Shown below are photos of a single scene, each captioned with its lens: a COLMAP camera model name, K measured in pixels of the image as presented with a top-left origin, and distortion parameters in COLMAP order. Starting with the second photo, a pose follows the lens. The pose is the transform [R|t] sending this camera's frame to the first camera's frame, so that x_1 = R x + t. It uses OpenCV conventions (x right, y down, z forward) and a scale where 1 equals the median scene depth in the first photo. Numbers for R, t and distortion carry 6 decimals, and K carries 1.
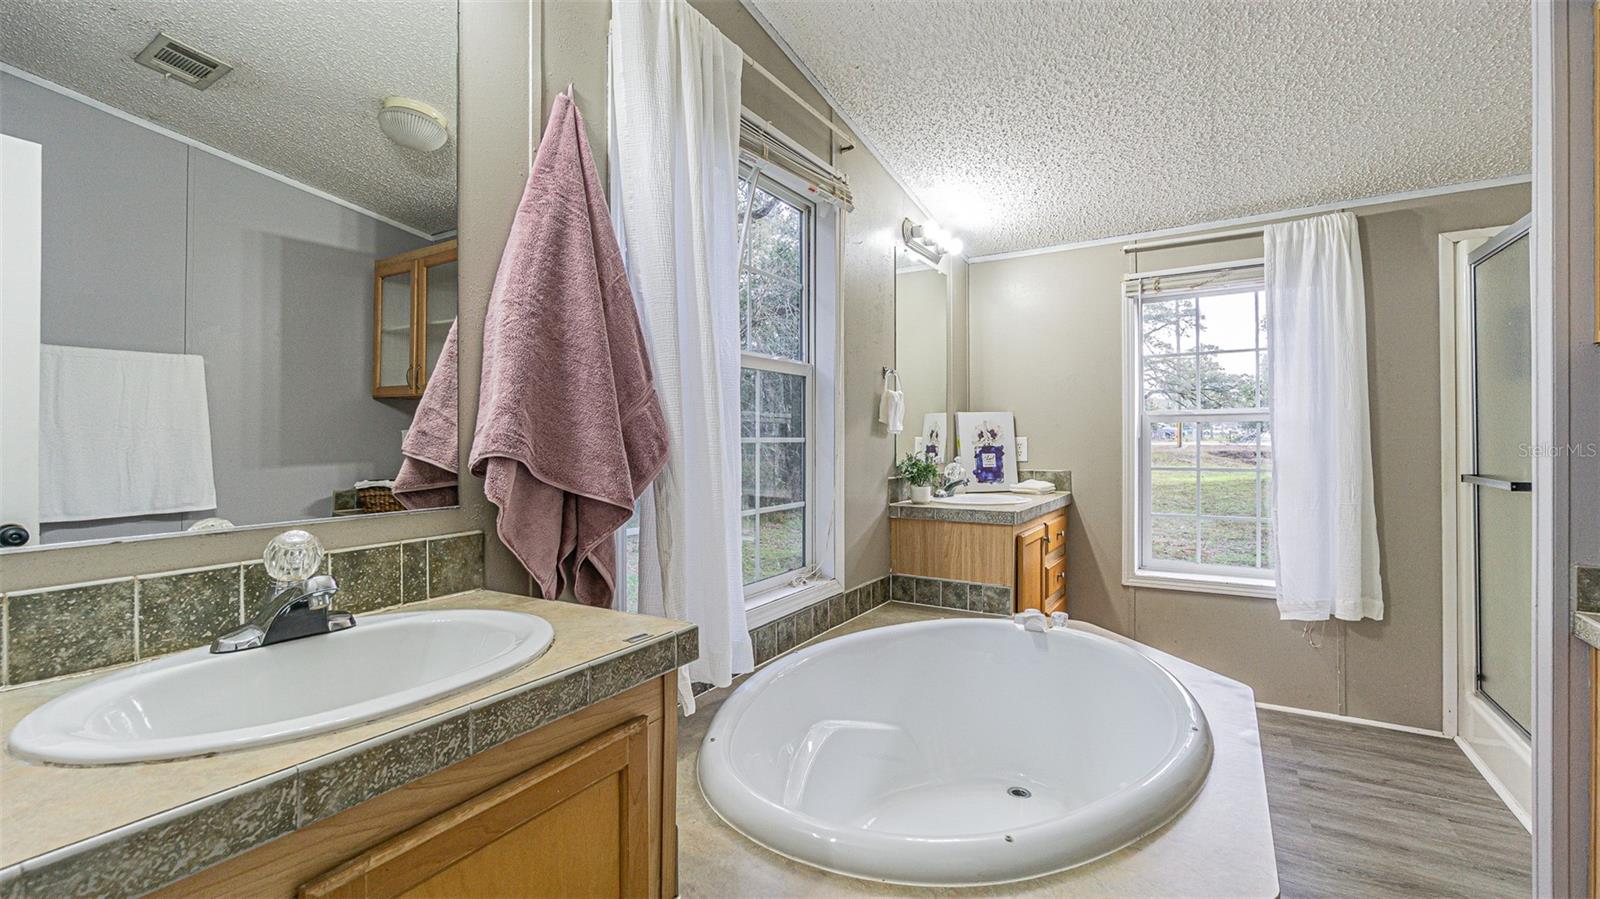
lens RADIAL K [[687.0, 0, 788.9], [0, 687.0, 435.2], [0, 0, 1]] dist [-0.006439, 0.002118]
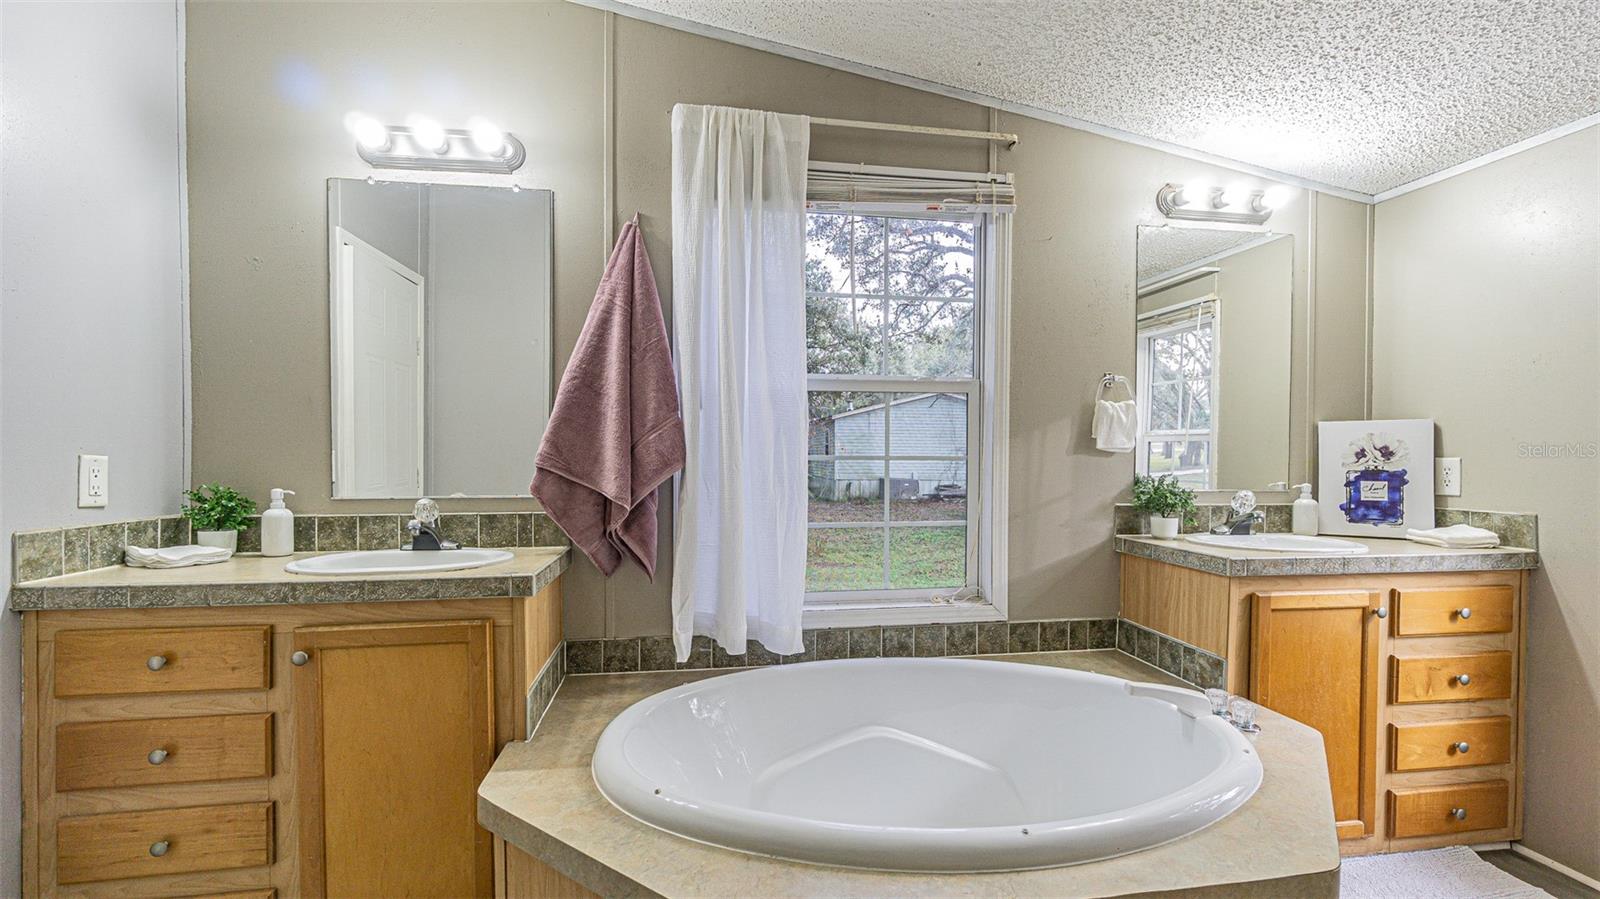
lens RADIAL K [[687.0, 0, 792.7], [0, 687.0, 460.7], [0, 0, 1]] dist [-0.006439, 0.002118]
pose [[0.661051, 0.015933, -0.750172, 0.527181], [-0.001902, 0.999807, 0.019559, -0.007116], [0.750339, -0.011503, 0.660954, 0.147185]]
